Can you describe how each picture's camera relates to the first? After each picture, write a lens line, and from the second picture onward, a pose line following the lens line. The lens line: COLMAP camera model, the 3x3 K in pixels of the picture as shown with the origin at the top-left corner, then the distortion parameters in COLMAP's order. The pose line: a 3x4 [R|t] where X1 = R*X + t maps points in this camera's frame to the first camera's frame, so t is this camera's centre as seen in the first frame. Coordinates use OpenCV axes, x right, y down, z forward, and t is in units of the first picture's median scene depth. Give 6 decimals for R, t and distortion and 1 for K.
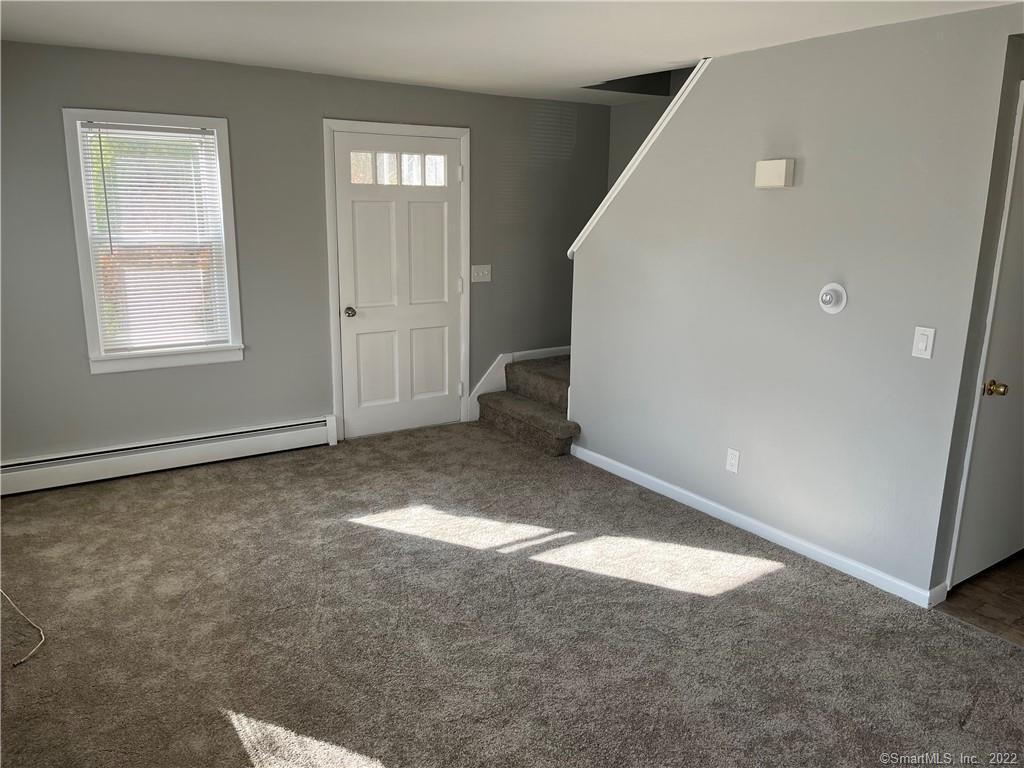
lens RADIAL K [[789.8, 0, 512.0], [0, 789.8, 384.0], [0, 0, 1]] dist [0.006580, -0.001416]
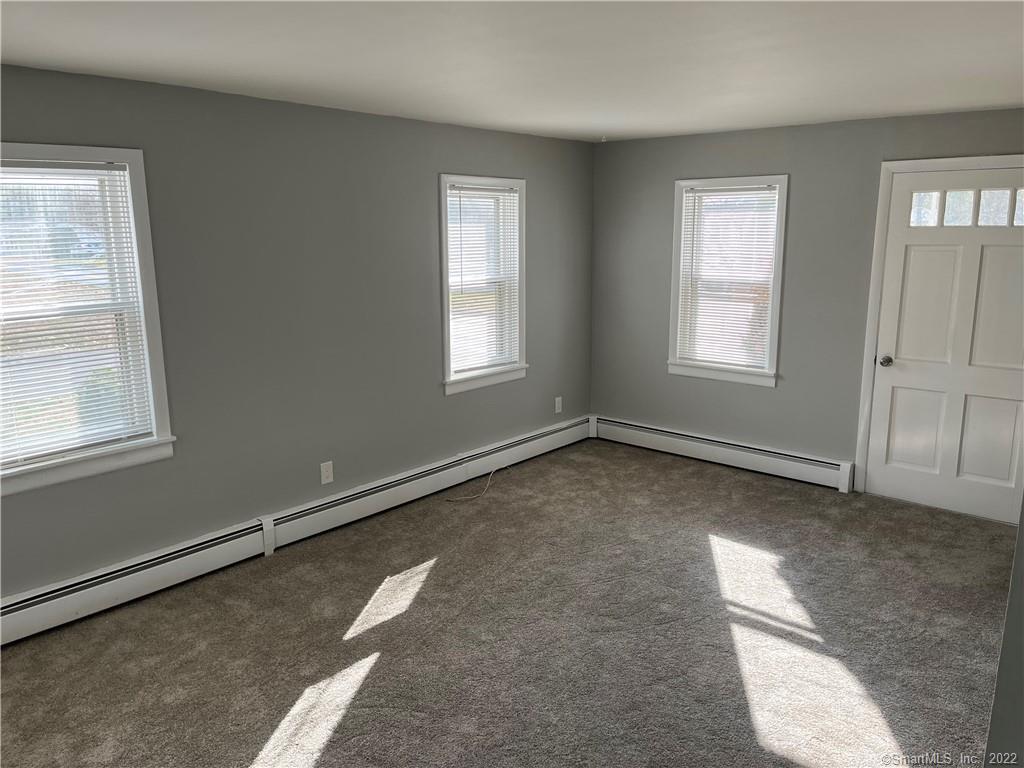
lens RADIAL K [[770.5, 0, 512.0], [0, 770.5, 384.0], [0, 0, 1]] dist [0.001838, -0.002398]
pose [[0.233390, 0.164662, -0.958340, 0.622614], [-0.214324, 0.970031, 0.114476, -0.080778], [0.948469, 0.178678, 0.261687, 0.369422]]
